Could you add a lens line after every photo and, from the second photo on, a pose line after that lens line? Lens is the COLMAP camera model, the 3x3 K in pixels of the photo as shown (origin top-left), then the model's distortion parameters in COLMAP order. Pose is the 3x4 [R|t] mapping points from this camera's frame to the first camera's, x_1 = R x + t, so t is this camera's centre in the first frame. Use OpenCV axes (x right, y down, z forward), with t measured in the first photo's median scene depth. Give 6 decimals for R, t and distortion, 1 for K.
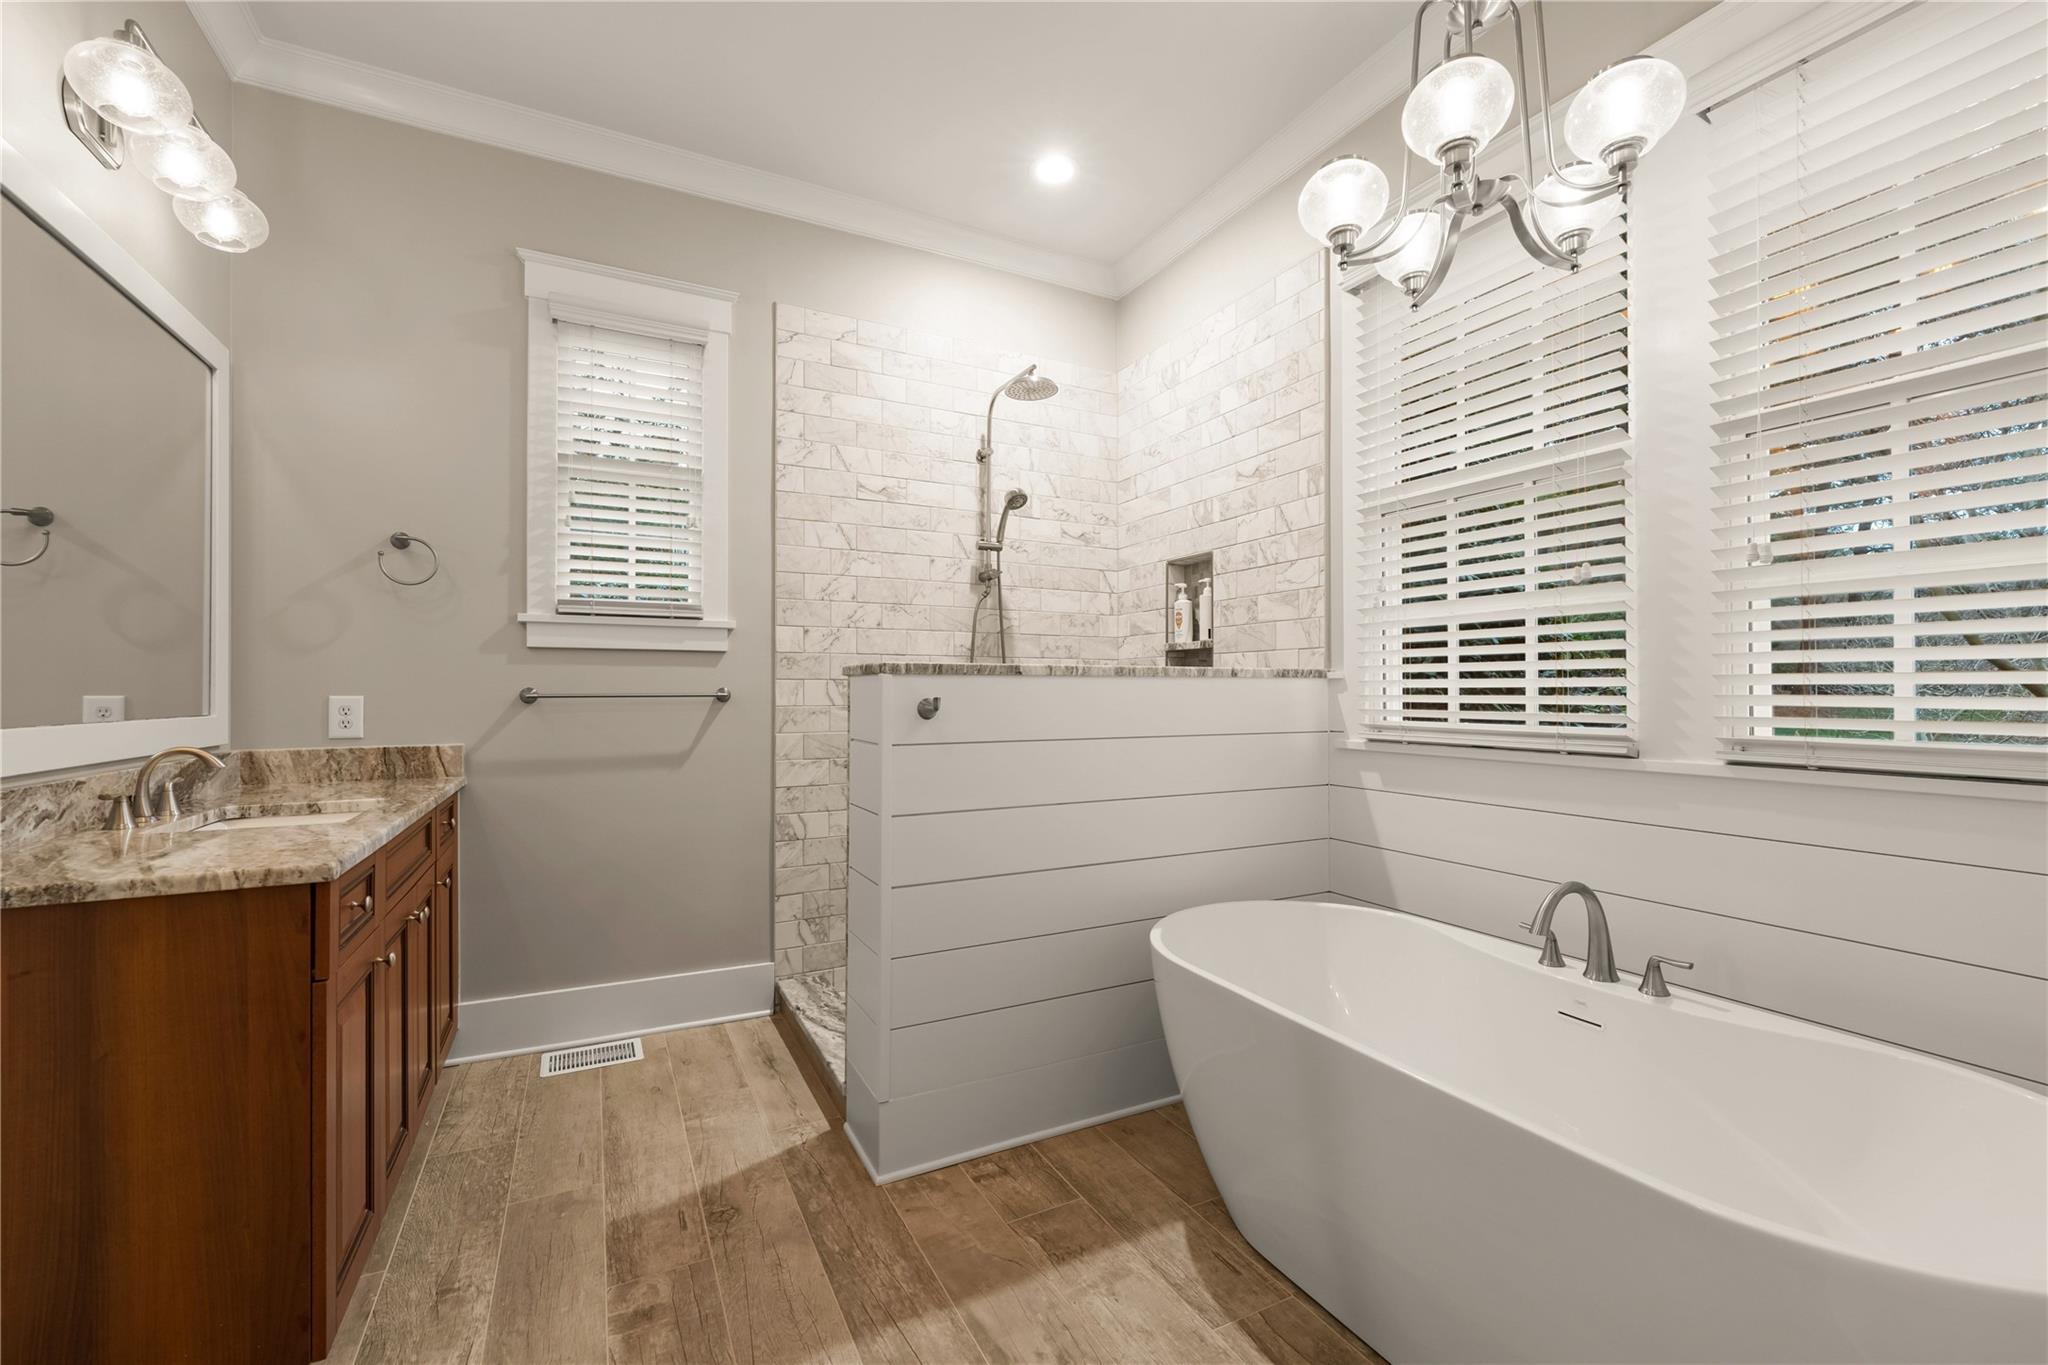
lens RADIAL K [[842.0, 0, 1029.5], [0, 842.0, 684.5], [0, 0, 1]] dist [0.000623, -0.000411]
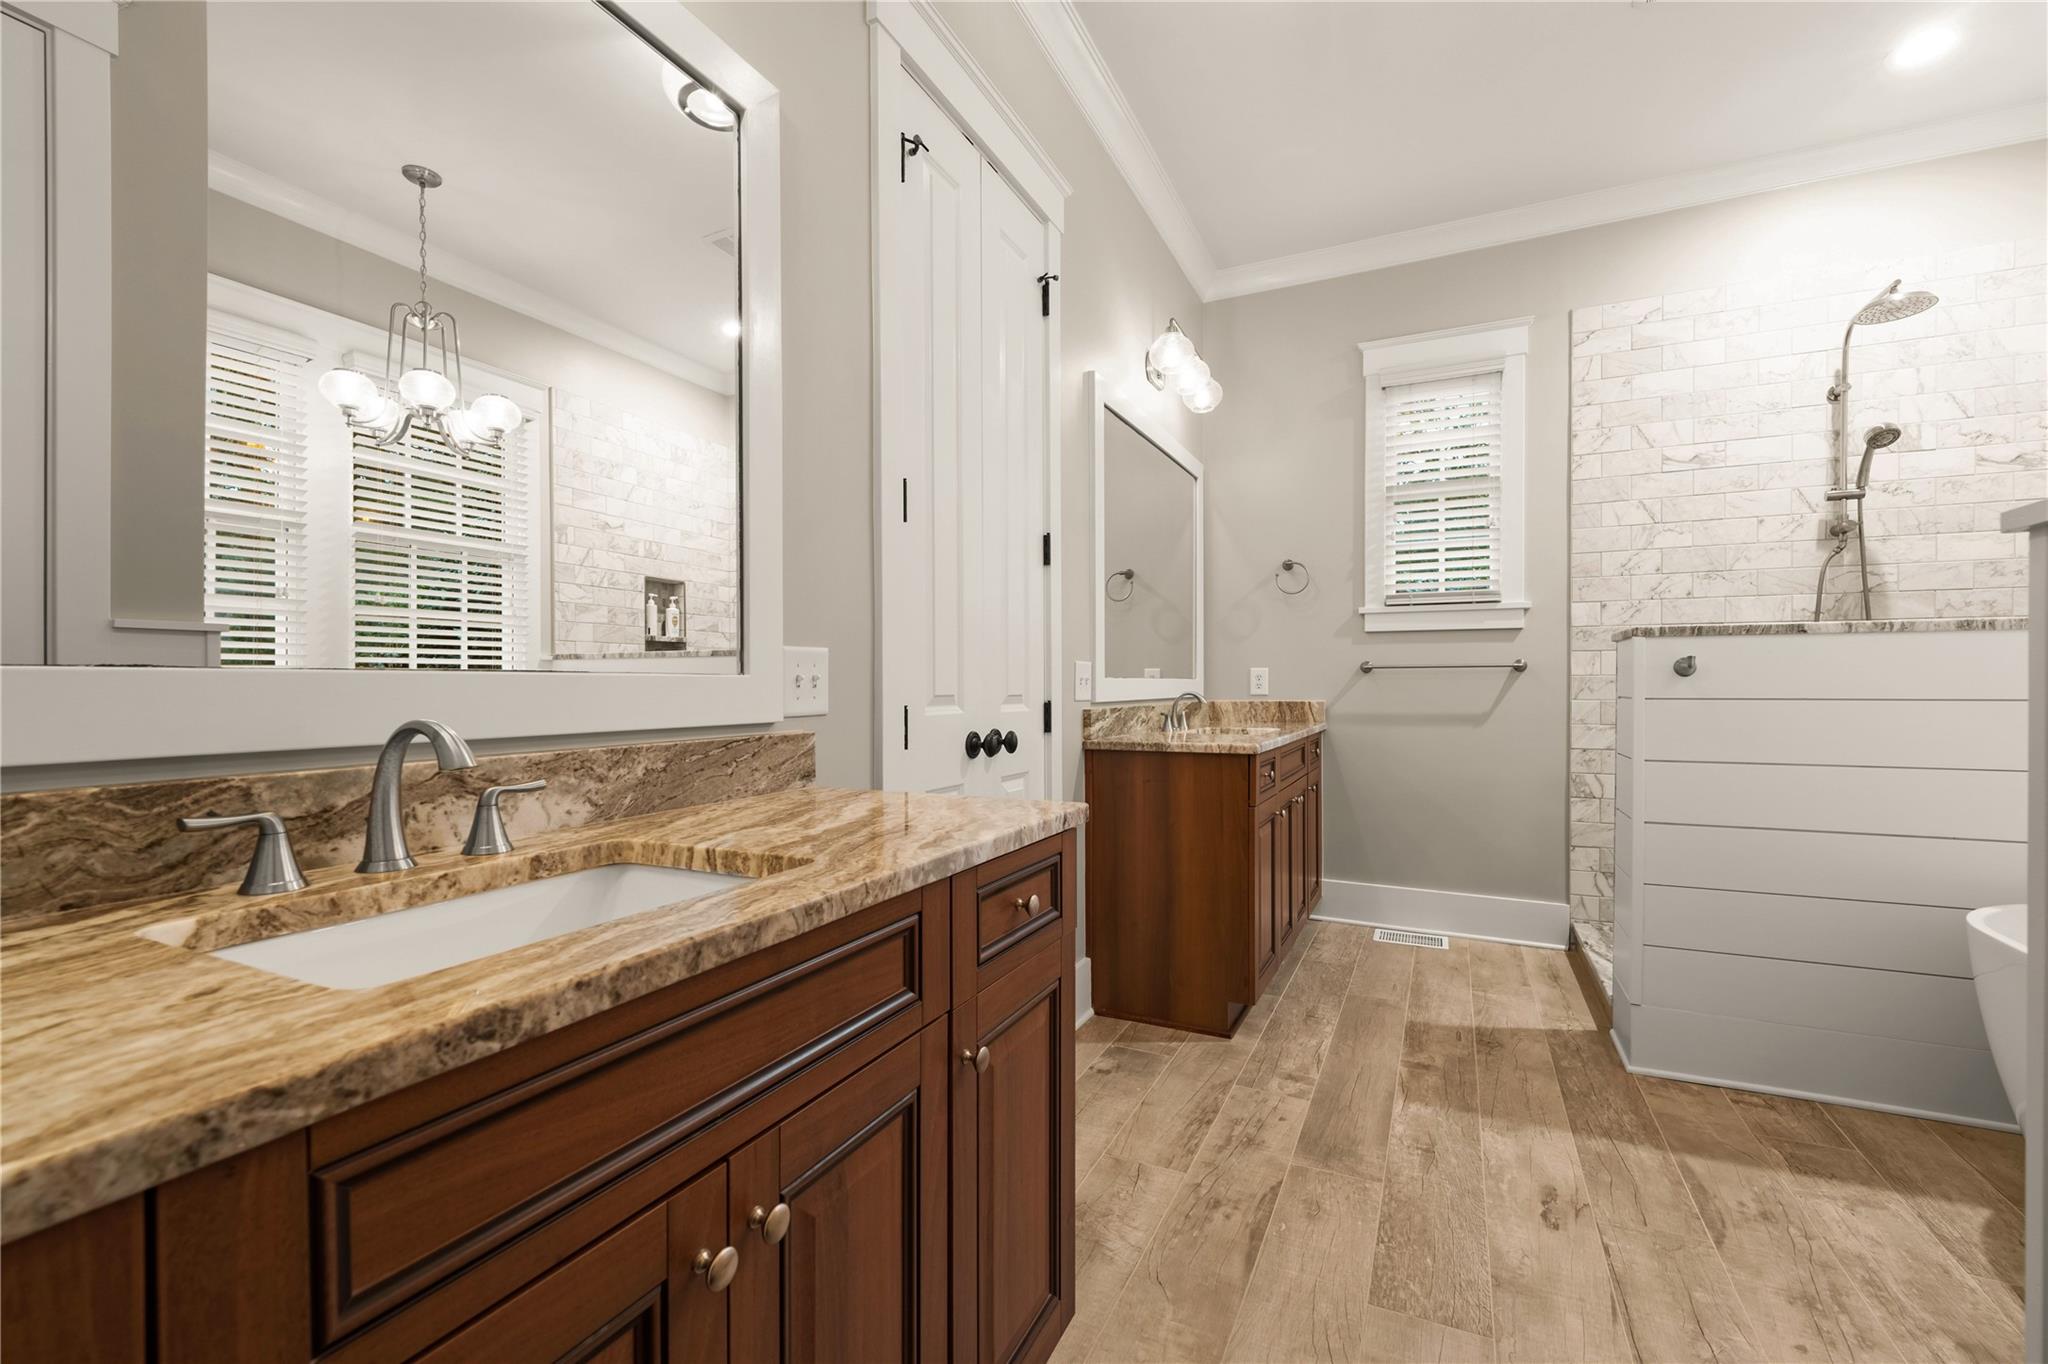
lens RADIAL K [[842.0, 0, 1029.5], [0, 842.0, 684.0], [0, 0, 1]] dist [0.000623, -0.000411]
pose [[0.588423, 0.003005, -0.808548, 0.197466], [0.005139, 0.999959, 0.007456, 0.028382], [0.808537, -0.008542, 0.588383, -0.259312]]
